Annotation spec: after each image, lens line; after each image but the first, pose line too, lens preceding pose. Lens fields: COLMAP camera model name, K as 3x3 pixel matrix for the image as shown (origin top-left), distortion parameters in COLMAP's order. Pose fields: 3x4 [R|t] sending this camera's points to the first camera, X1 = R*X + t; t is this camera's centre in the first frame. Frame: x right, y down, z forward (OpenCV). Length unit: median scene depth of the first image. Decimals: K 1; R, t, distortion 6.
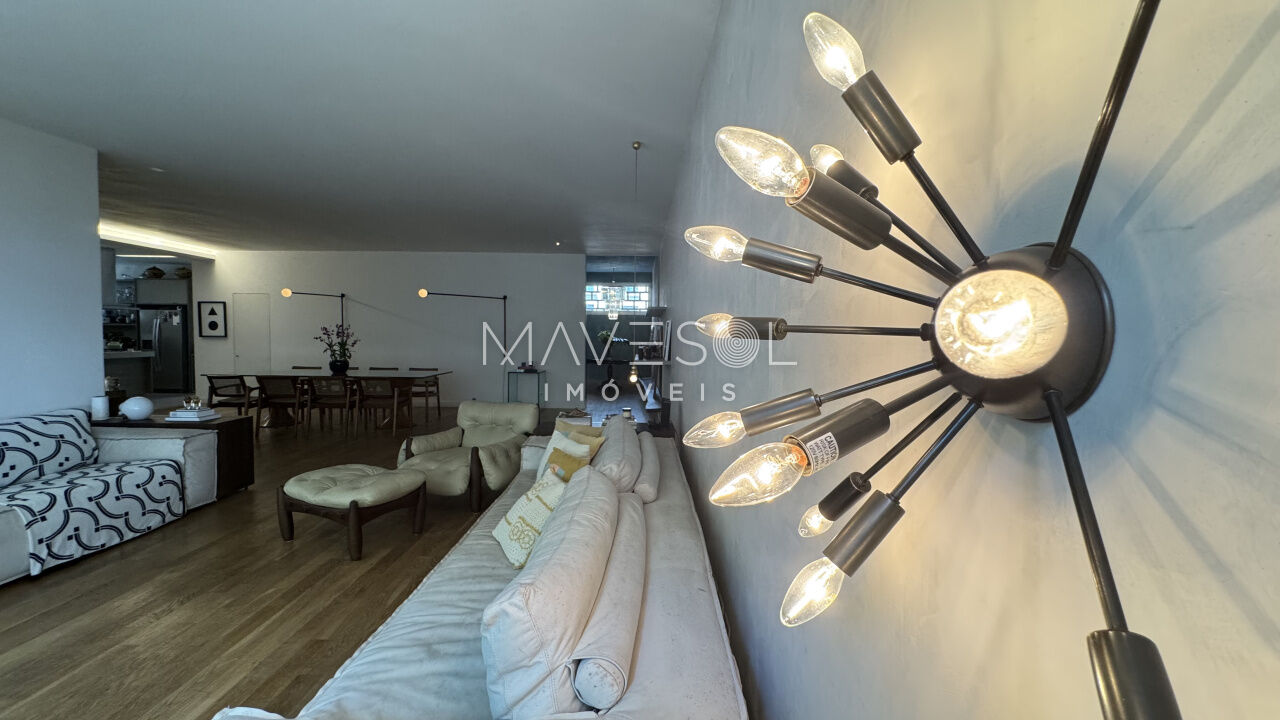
lens RADIAL K [[514.2, 0, 640.5], [0, 514.2, 359.6], [0, 0, 1]] dist [-0.002337, 0.001025]
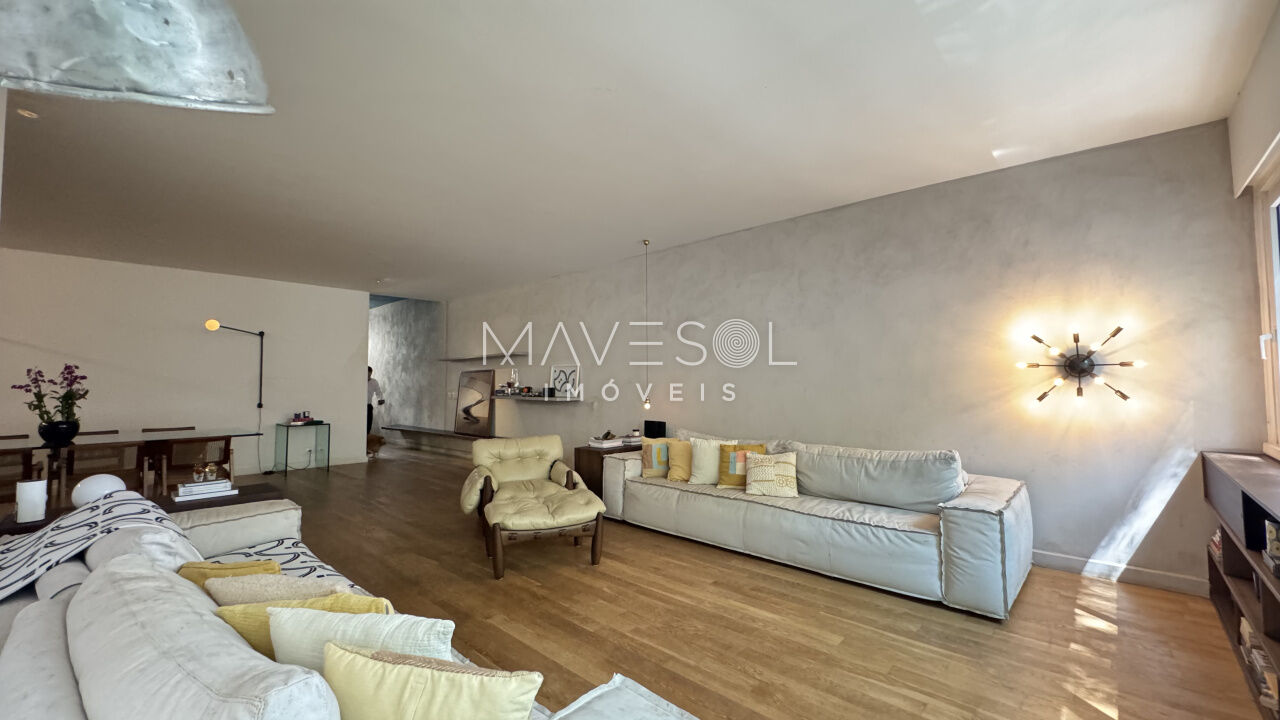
lens RADIAL K [[514.2, 0, 642.2], [0, 514.2, 356.4], [0, 0, 1]] dist [-0.002337, 0.001025]
pose [[0.682504, 0.020597, 0.730592, -1.281033], [0.049501, 0.996005, -0.074323, 0.007943], [-0.729204, 0.086891, 0.678757, 0.078724]]
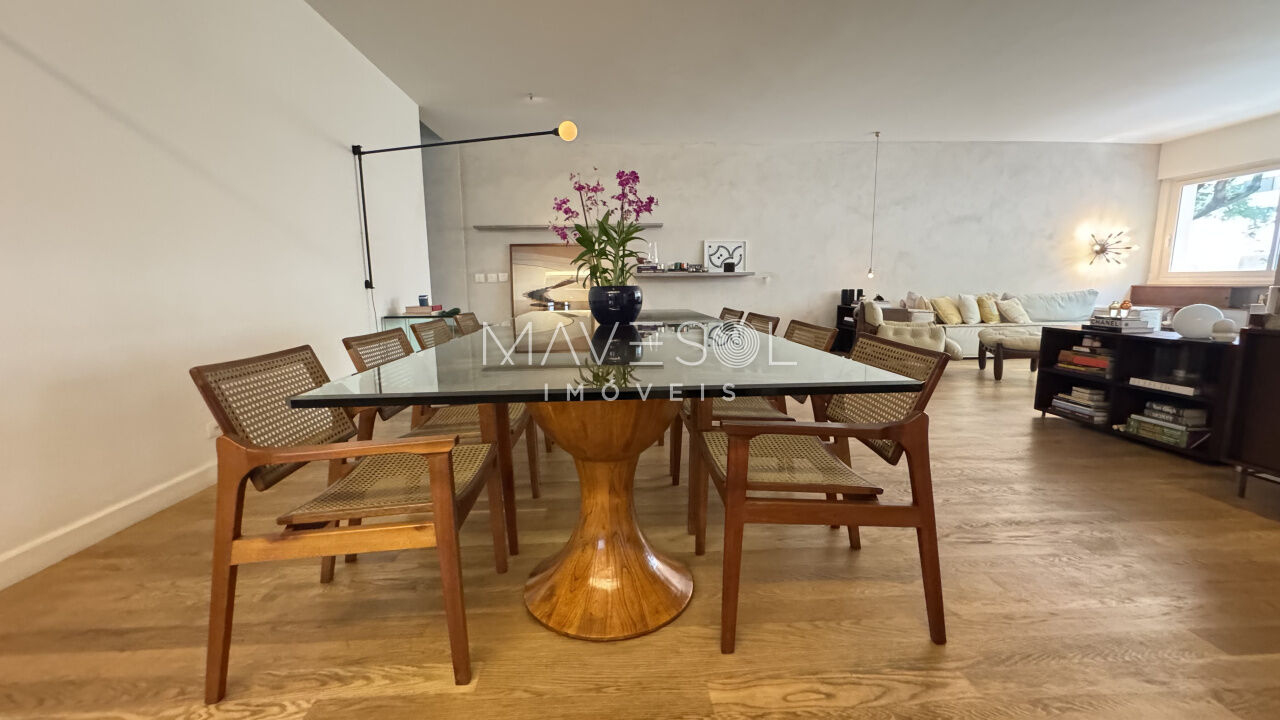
lens RADIAL K [[514.2, 0, 641.3], [0, 514.2, 360.6], [0, 0, 1]] dist [-0.002337, 0.001025]
pose [[-0.031320, -0.164415, 0.985894, -2.097910], [0.056374, 0.984517, 0.165976, -0.016703], [-0.997918, 0.060777, -0.021567, 2.258156]]
